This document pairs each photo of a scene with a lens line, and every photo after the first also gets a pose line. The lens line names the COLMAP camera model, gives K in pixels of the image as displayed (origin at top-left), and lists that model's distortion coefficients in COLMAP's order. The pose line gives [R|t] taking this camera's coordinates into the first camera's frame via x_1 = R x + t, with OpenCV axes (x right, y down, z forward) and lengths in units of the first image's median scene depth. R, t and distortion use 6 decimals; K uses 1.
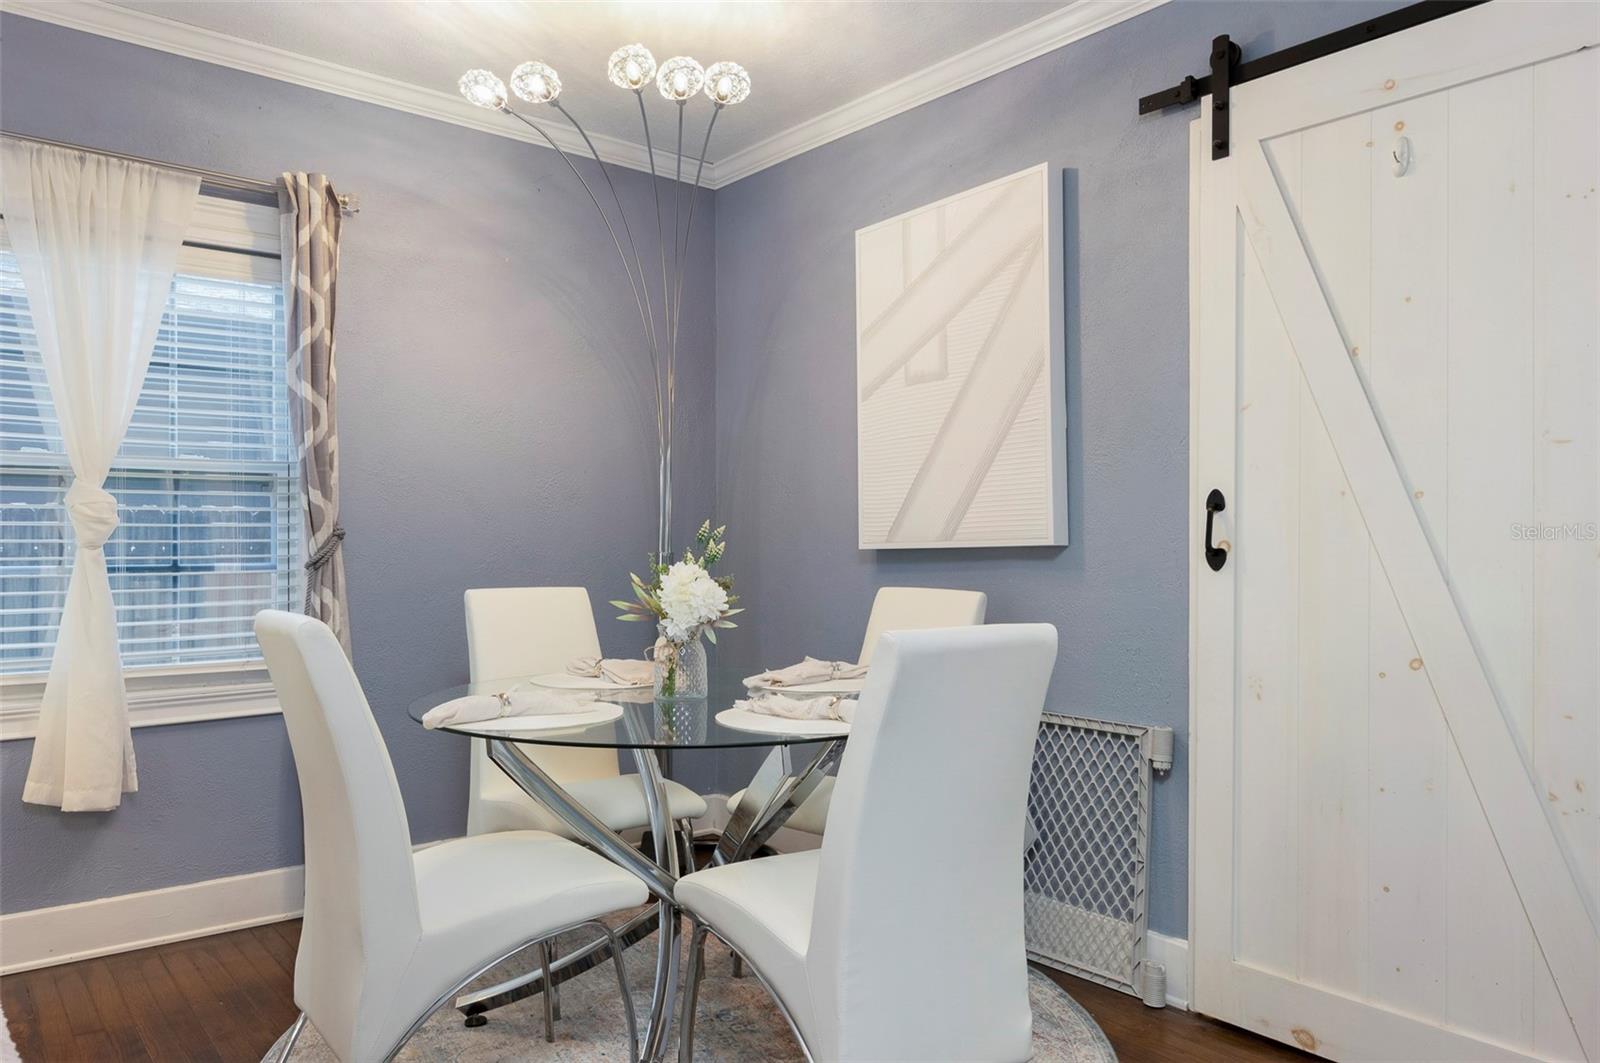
lens RADIAL K [[1077.3, 0, 844.5], [0, 1077.3, 534.3], [0, 0, 1]] dist [0.011191, 0.000877]
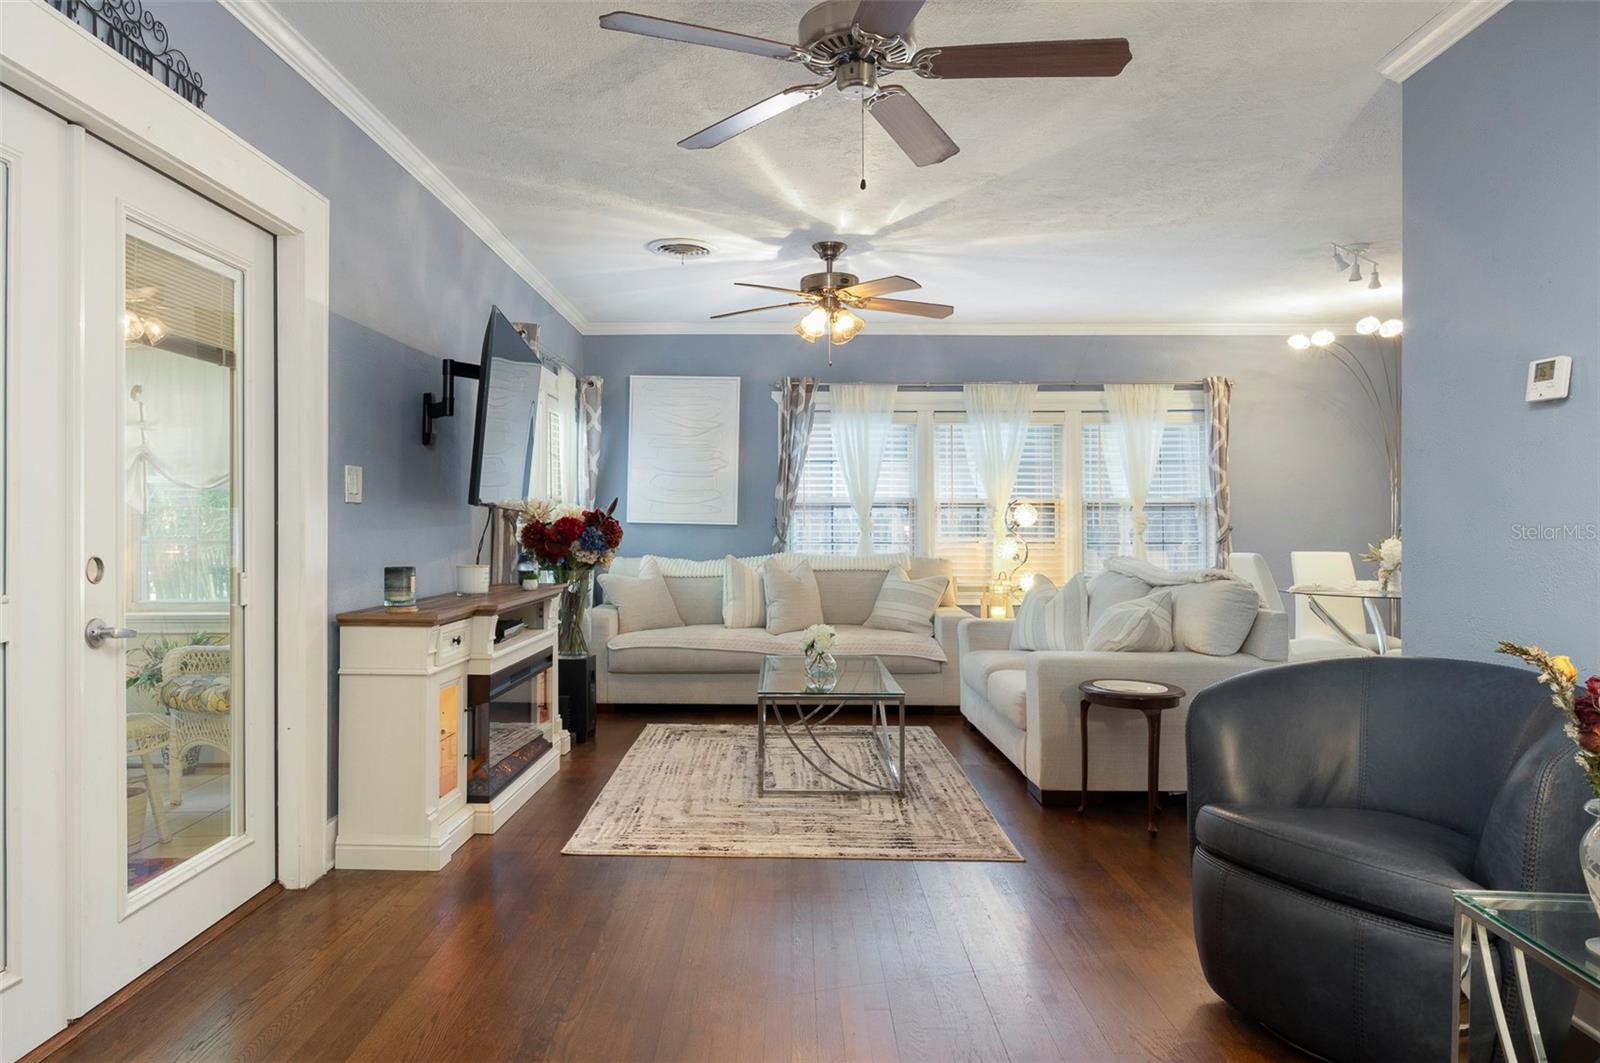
lens RADIAL K [[1077.3, 0, 766.4], [0, 1077.3, 522.0], [0, 0, 1]] dist [0.011191, 0.000877]
pose [[0.737789, -0.011094, -0.674940, 0.393404], [0.002660, 0.999905, -0.013527, 0.015873], [0.675026, 0.008185, 0.737748, -1.510878]]
